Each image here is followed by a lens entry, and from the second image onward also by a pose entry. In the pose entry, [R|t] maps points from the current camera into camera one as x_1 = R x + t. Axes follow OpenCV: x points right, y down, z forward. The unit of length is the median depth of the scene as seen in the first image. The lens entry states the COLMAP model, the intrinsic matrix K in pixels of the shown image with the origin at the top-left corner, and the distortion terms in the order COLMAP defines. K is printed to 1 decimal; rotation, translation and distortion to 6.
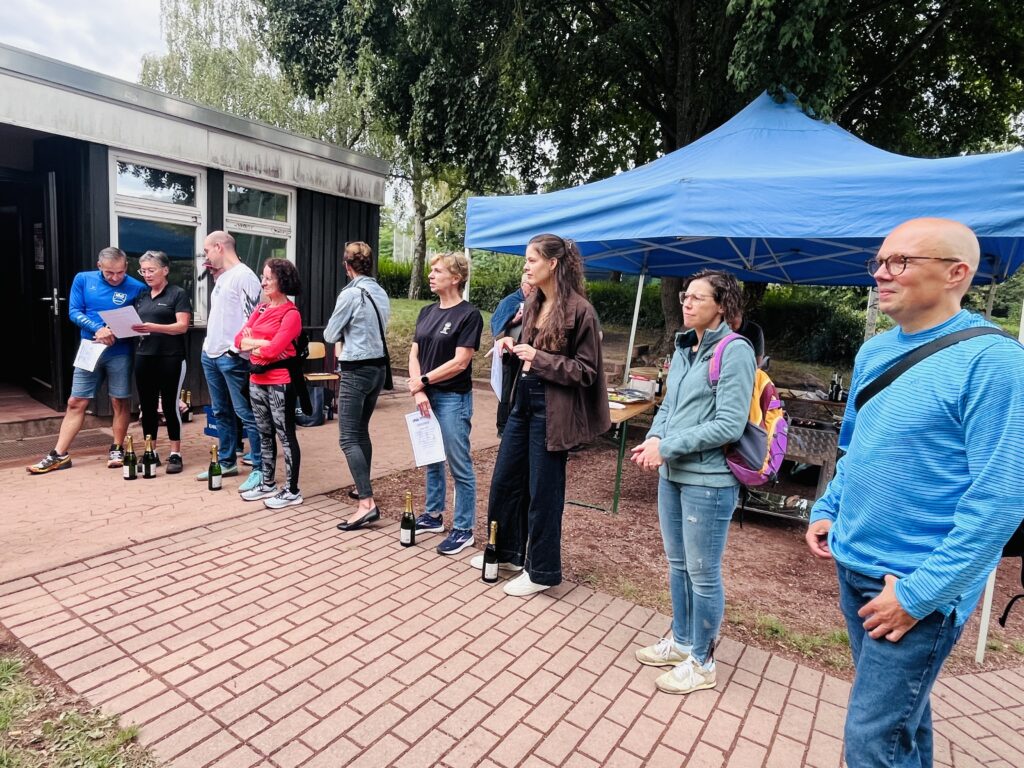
lens RADIAL K [[611.5, 0, 508.2], [0, 611.5, 387.4], [0, 0, 1]] dist [-0.005124, -0.003603]
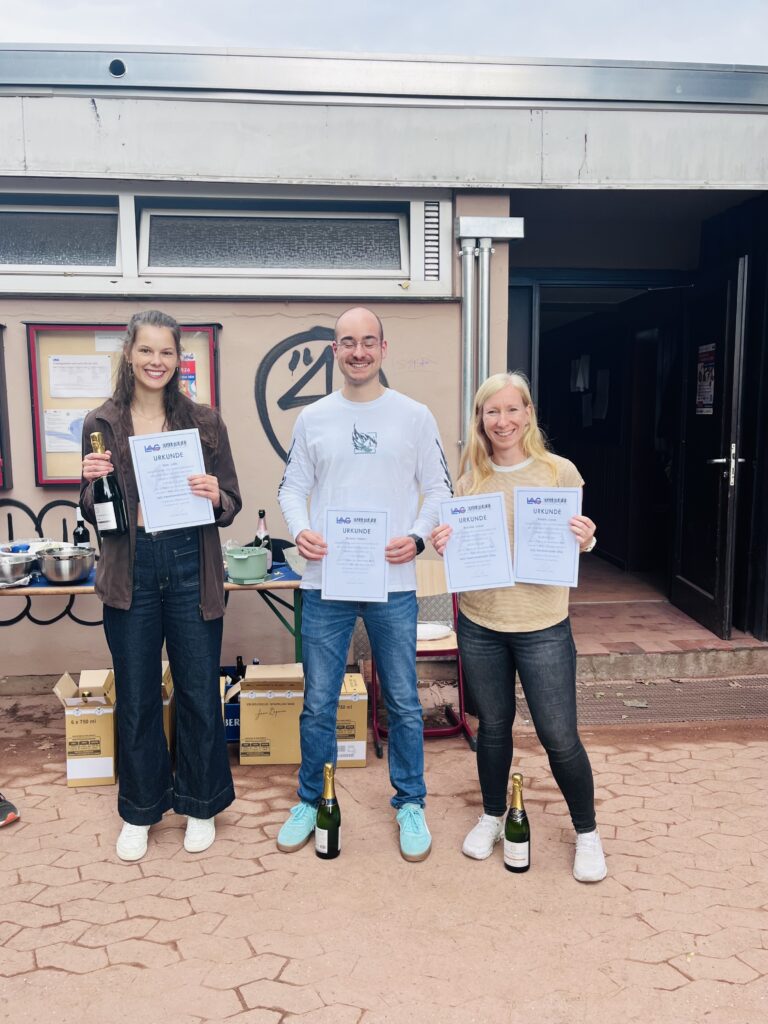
lens RADIAL K [[824.6, 0, 394.8], [0, 824.6, 524.8], [0, 0, 1]] dist [0.022248, 0.004951]
pose [[0.627545, 0.029538, -0.778020, -0.277945], [-0.060192, 0.998130, -0.010655, -0.045944], [0.776250, 0.053518, 0.628149, 0.186920]]
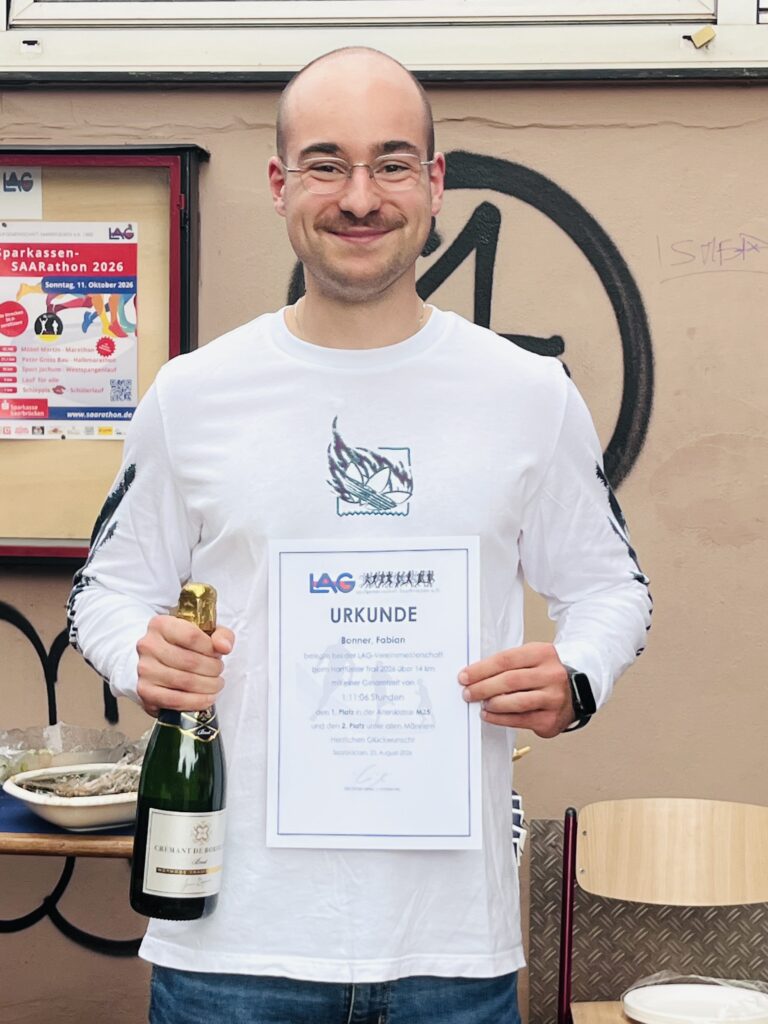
lens RADIAL K [[1987.2, 0, 384.6], [0, 1987.2, 537.6], [0, 0, 1]] dist [0.087223, 0.000000]
pose [[0.463801, 0.002098, -0.885937, -0.321990], [-0.102278, 0.993438, -0.051191, -0.062092], [0.880016, 0.114355, 0.460972, 0.272464]]
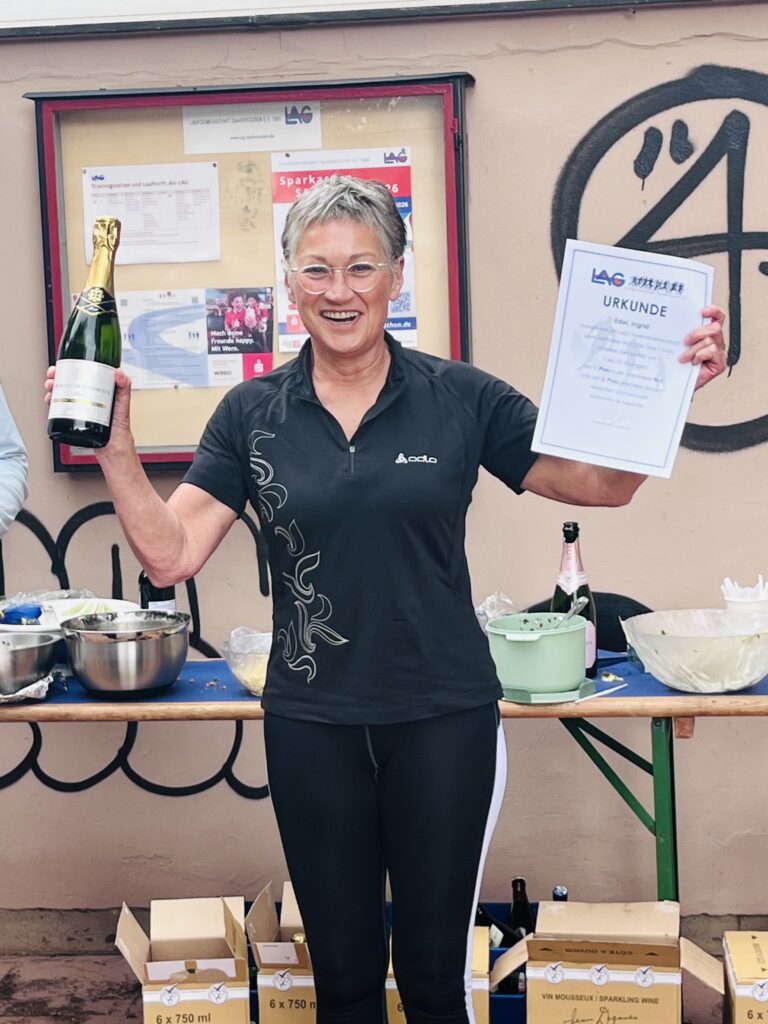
lens RADIAL K [[2153.5, 0, 387.3], [0, 2153.5, 512.0], [0, 0, 1]] dist [0.094487, 0.000000]
pose [[0.432179, 0.011112, -0.901720, -0.247054], [-0.058642, 0.998154, -0.015806, -0.047223], [0.899879, 0.059710, 0.432033, 0.158162]]
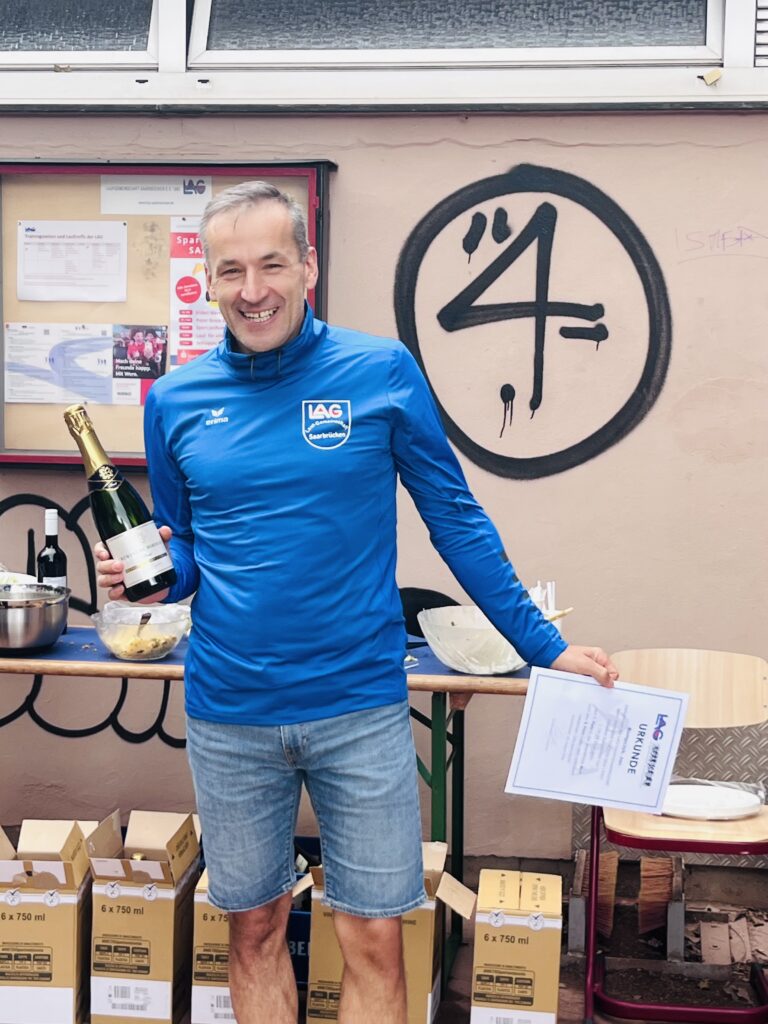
lens RADIAL K [[1791.9, 0, 377.7], [0, 1791.9, 507.8], [0, 0, 1]] dist [0.076970, 0.000000]
pose [[0.423901, 0.029072, -0.905242, -0.207185], [-0.111055, 0.993611, -0.020095, -0.052673], [0.898874, 0.109050, 0.424422, 0.208370]]
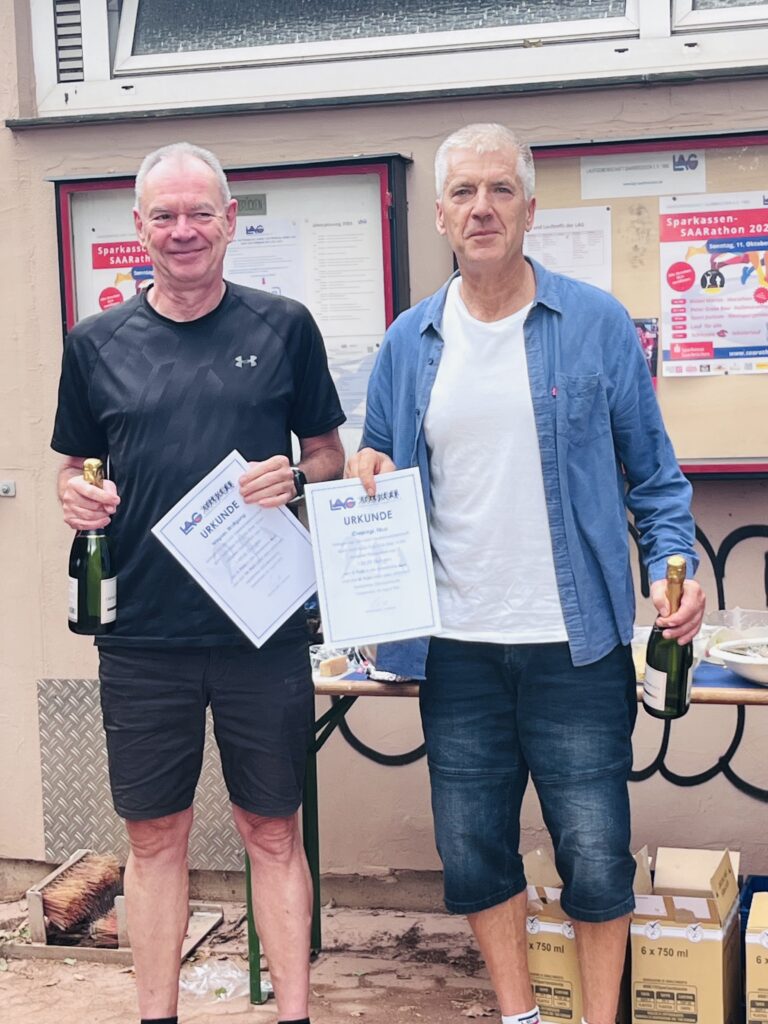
lens RADIAL K [[2110.5, 0, 403.3], [0, 2110.5, 533.1], [0, 0, 1]] dist [0.109290, 0.000000]
pose [[0.264193, 0.010350, -0.964414, -0.177406], [-0.079527, 0.996771, -0.011089, -0.034905], [0.961185, 0.079626, 0.264163, 0.137682]]
